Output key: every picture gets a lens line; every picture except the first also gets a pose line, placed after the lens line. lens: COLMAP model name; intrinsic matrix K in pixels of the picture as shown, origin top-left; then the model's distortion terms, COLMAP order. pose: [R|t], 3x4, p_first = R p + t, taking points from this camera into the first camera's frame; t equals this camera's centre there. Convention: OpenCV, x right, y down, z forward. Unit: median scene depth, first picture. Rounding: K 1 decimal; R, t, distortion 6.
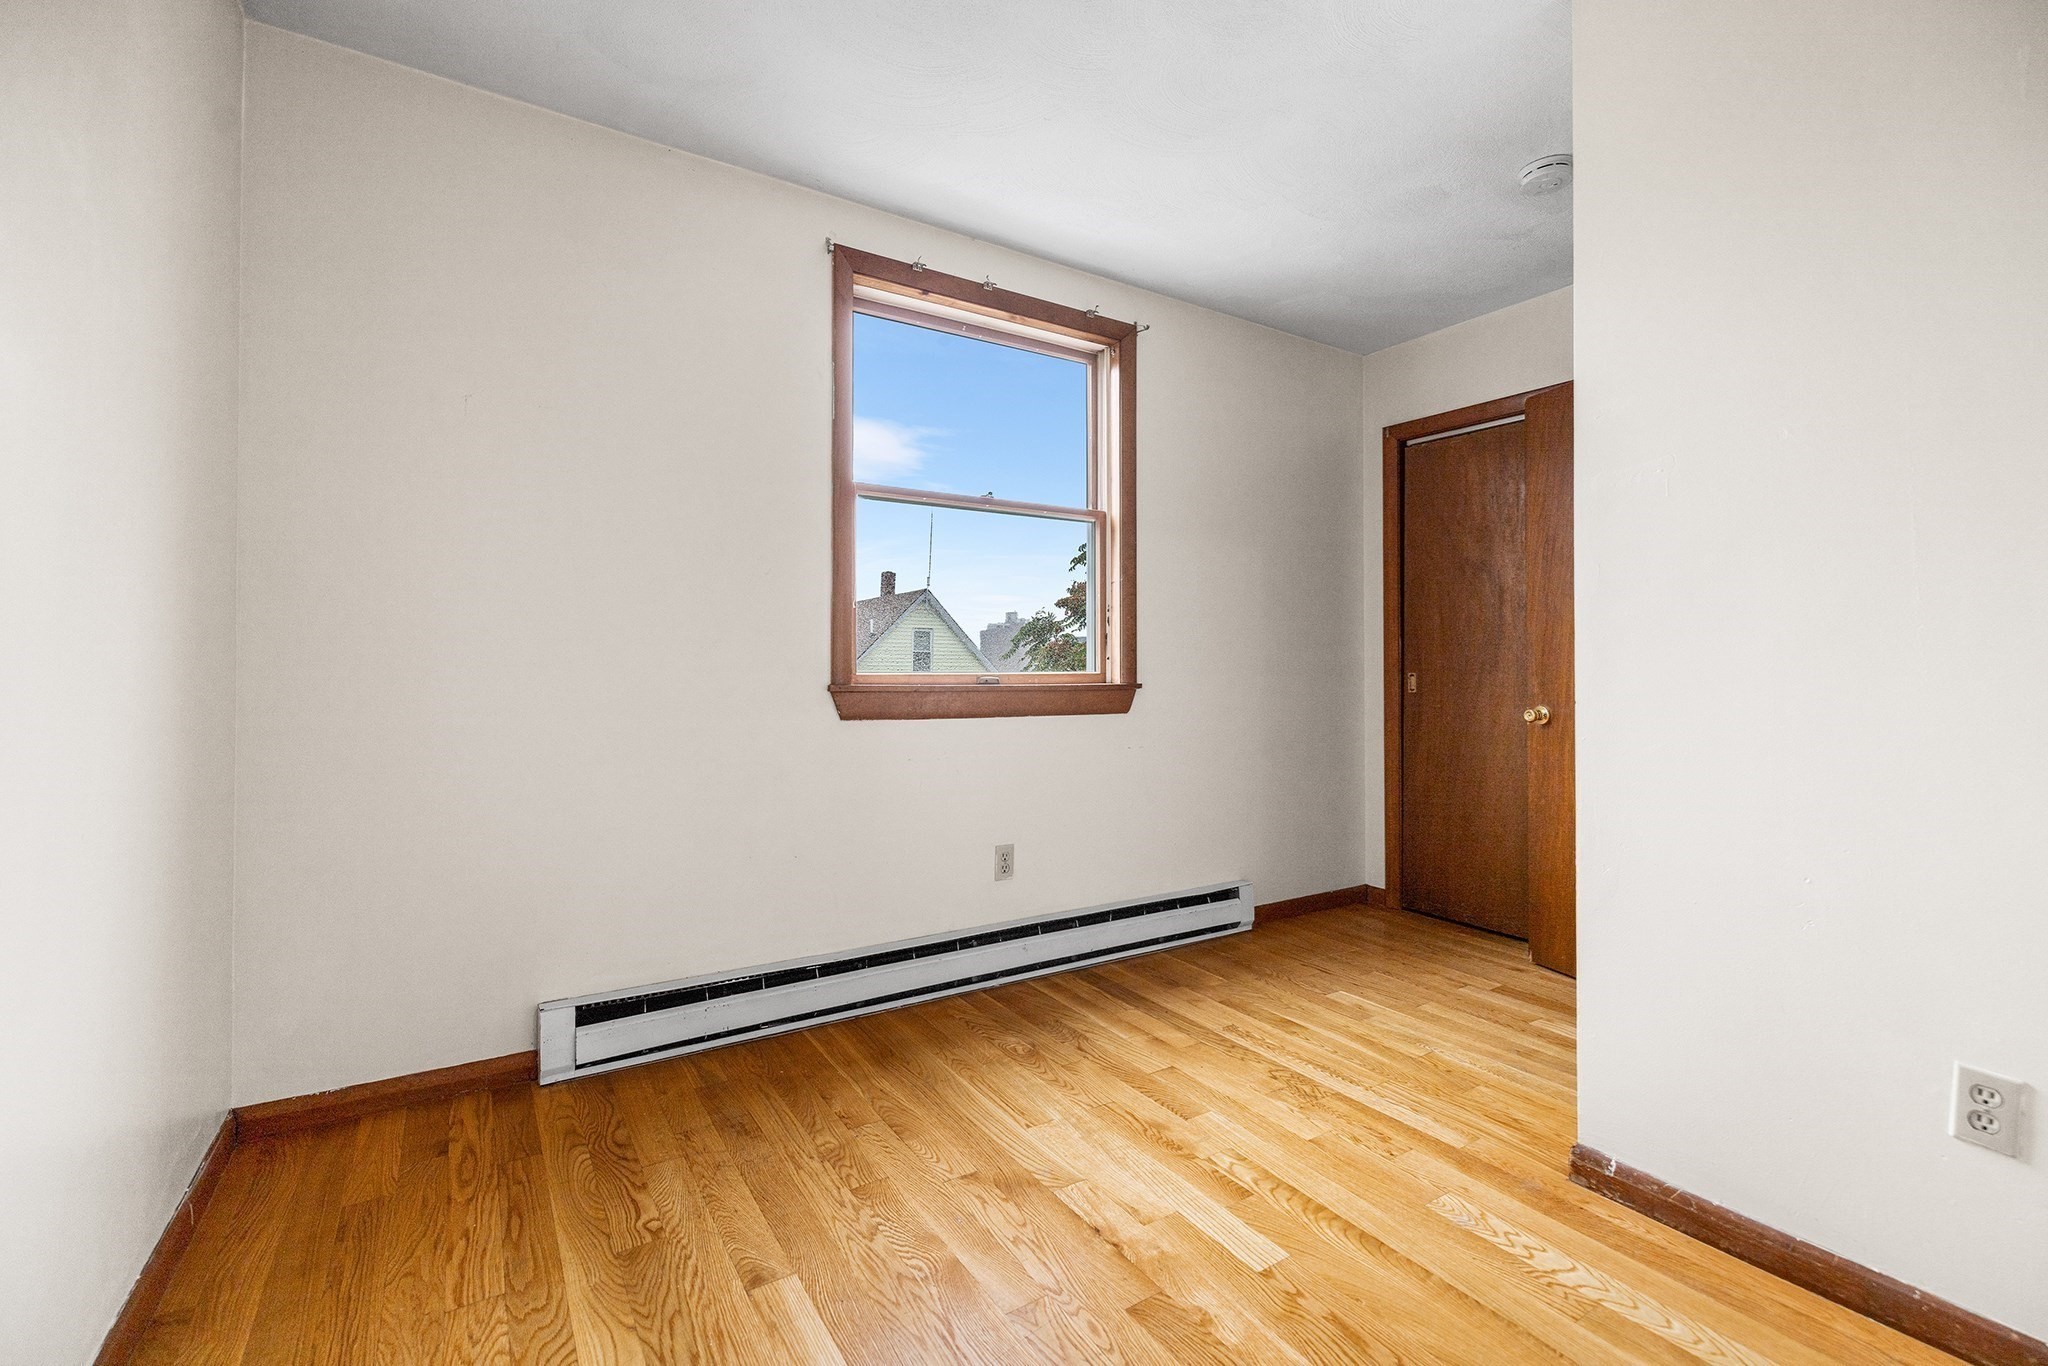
lens RADIAL K [[867.7, 0, 1015.7], [0, 867.7, 673.0], [0, 0, 1]] dist [0.000580, 0.000155]
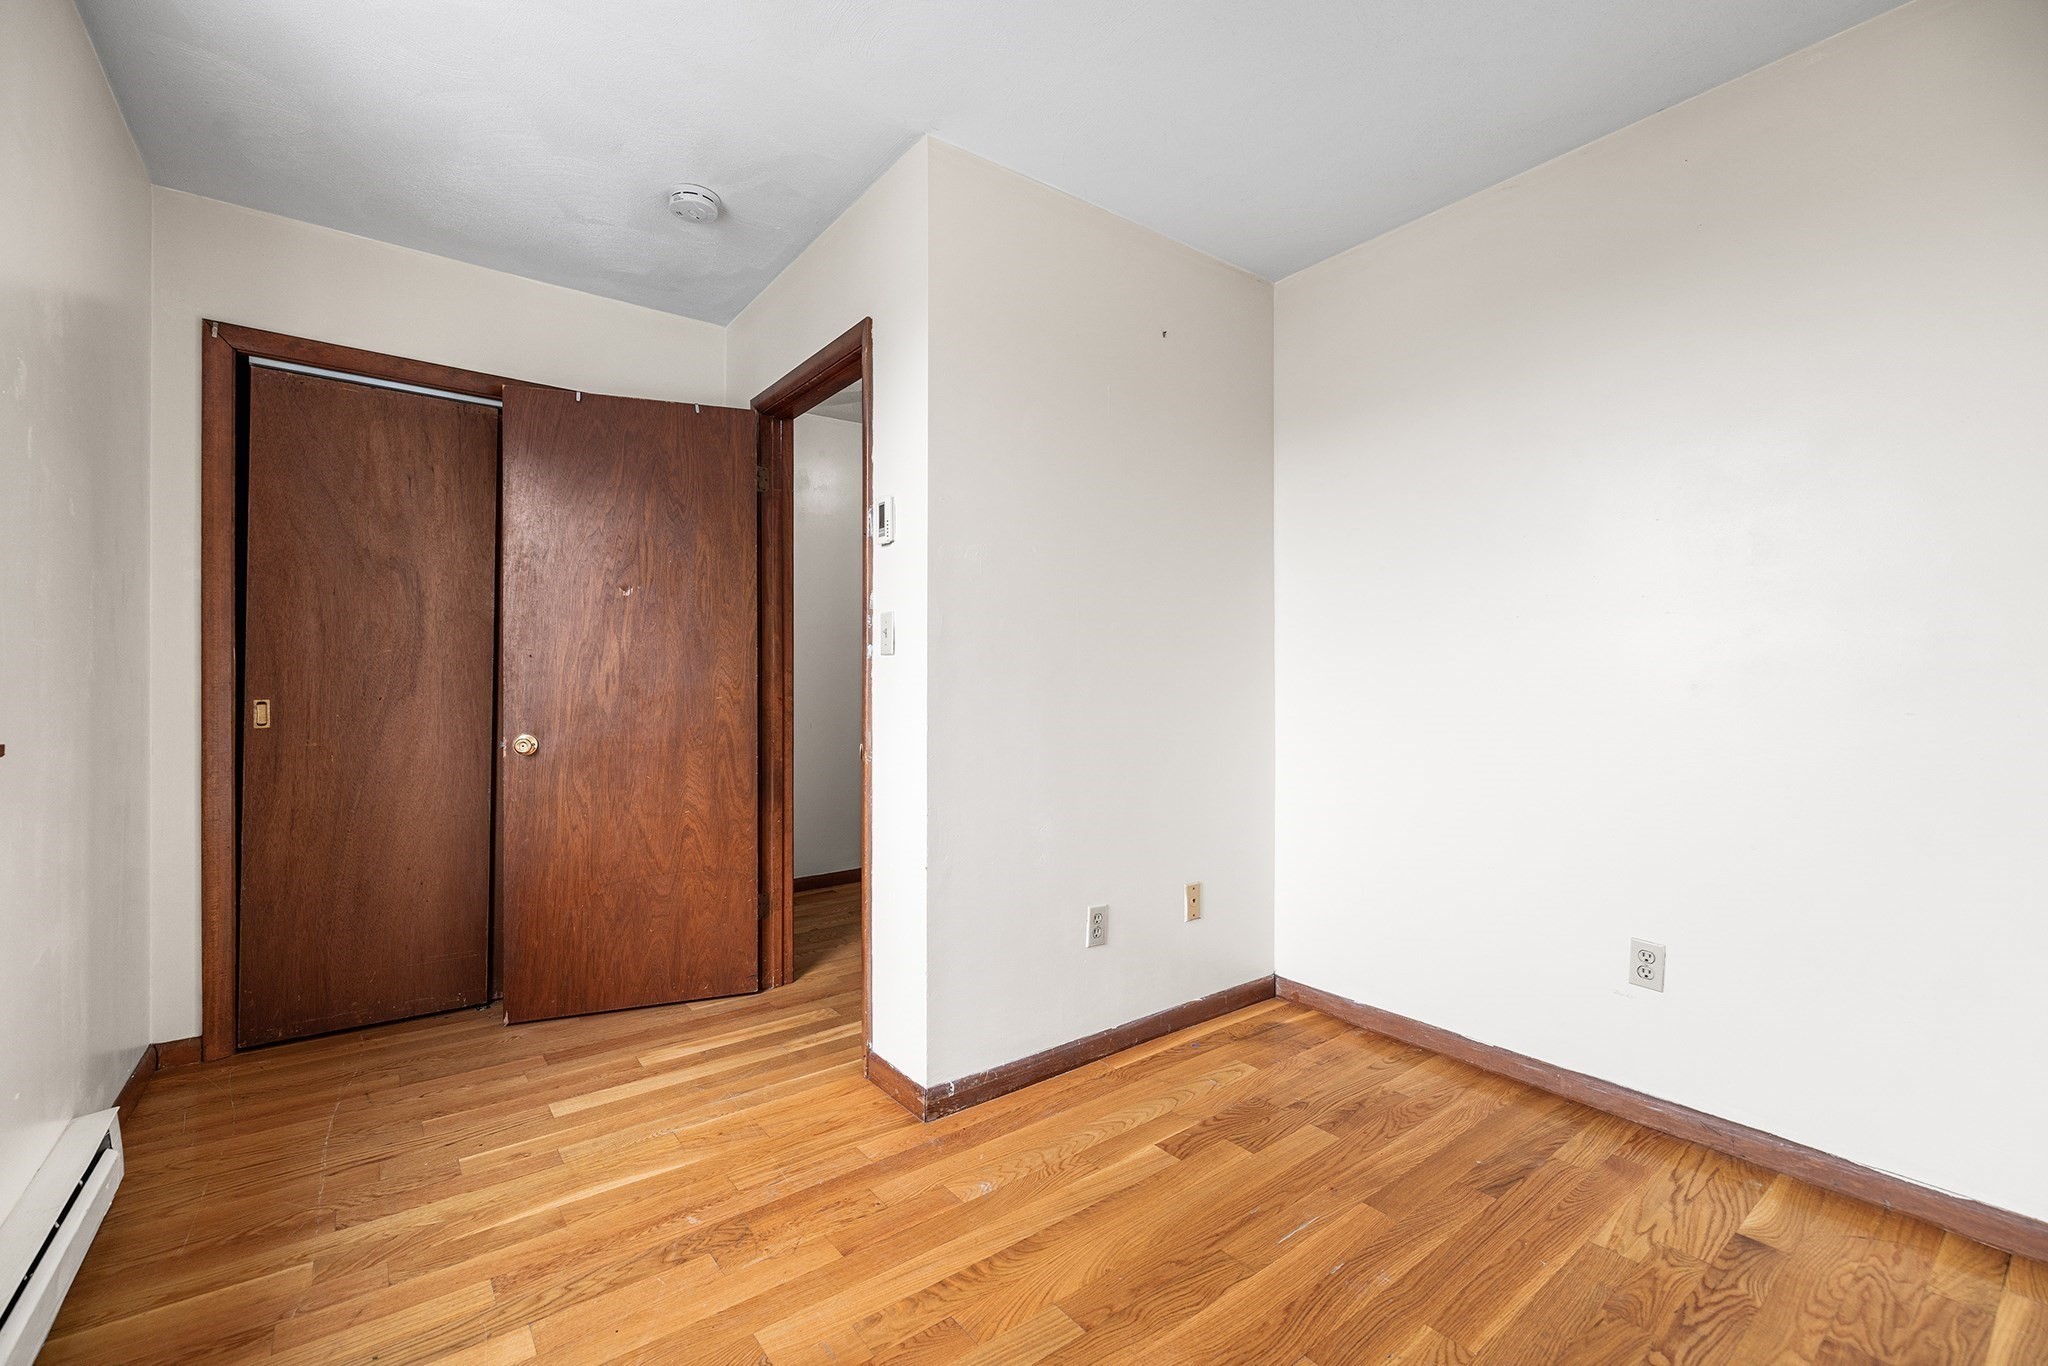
lens RADIAL K [[867.7, 0, 1017.5], [0, 867.7, 676.3], [0, 0, 1]] dist [0.000580, 0.000155]
pose [[-0.082214, -0.008870, 0.996575, -0.301856], [0.000516, 0.999960, 0.008943, -0.027047], [-0.996615, 0.001249, -0.082206, 0.507455]]
